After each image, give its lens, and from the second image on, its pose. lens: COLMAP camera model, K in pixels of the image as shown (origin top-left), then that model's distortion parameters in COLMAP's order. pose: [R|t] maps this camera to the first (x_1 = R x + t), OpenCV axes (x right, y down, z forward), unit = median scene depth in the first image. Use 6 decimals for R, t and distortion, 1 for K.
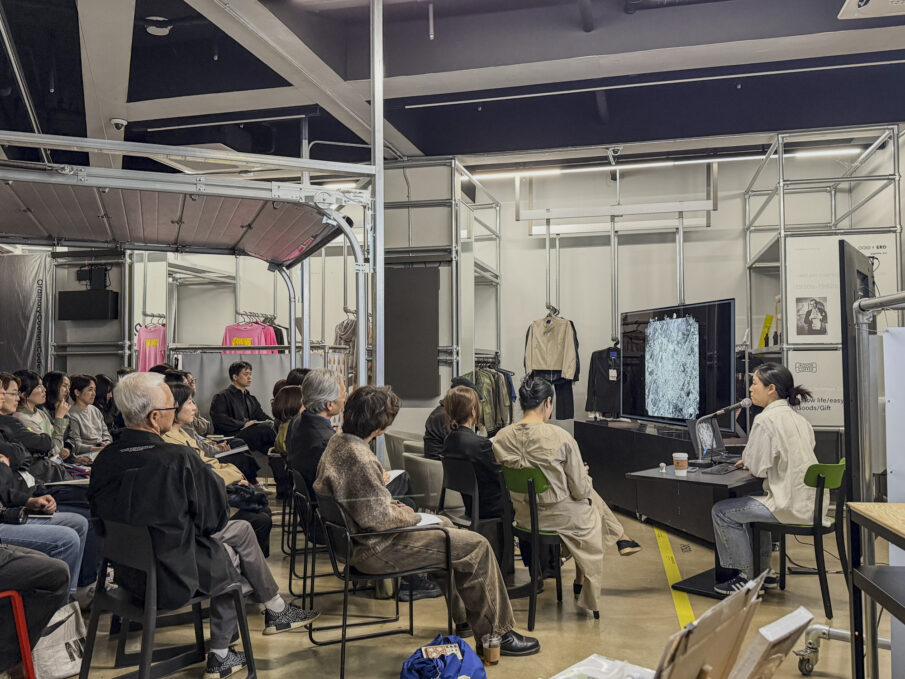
lens RADIAL K [[787.9, 0, 452.5], [0, 787.9, 339.5], [0, 0, 1]] dist [0.233233, -0.348529]
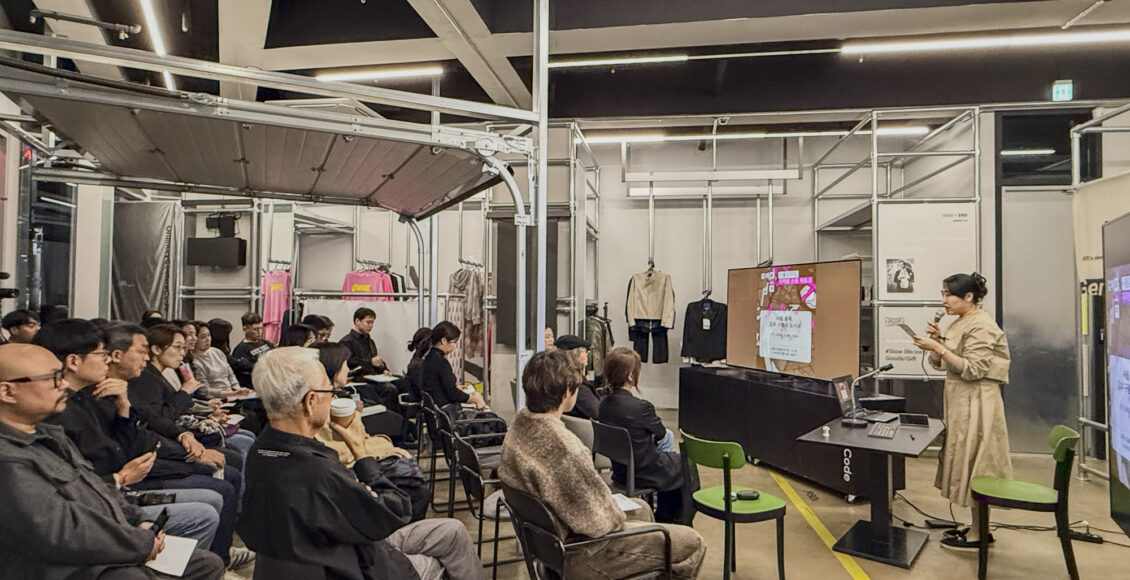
lens RADIAL K [[629.7, 0, 565.0], [0, 629.7, 290.0], [0, 0, 1]] dist [0.048295, 0.000160]
pose [[0.995958, 0.015513, 0.088472, -0.073910], [-0.016533, 0.999805, 0.010806, -0.009286], [-0.088287, -0.012225, 0.996020, 0.142045]]
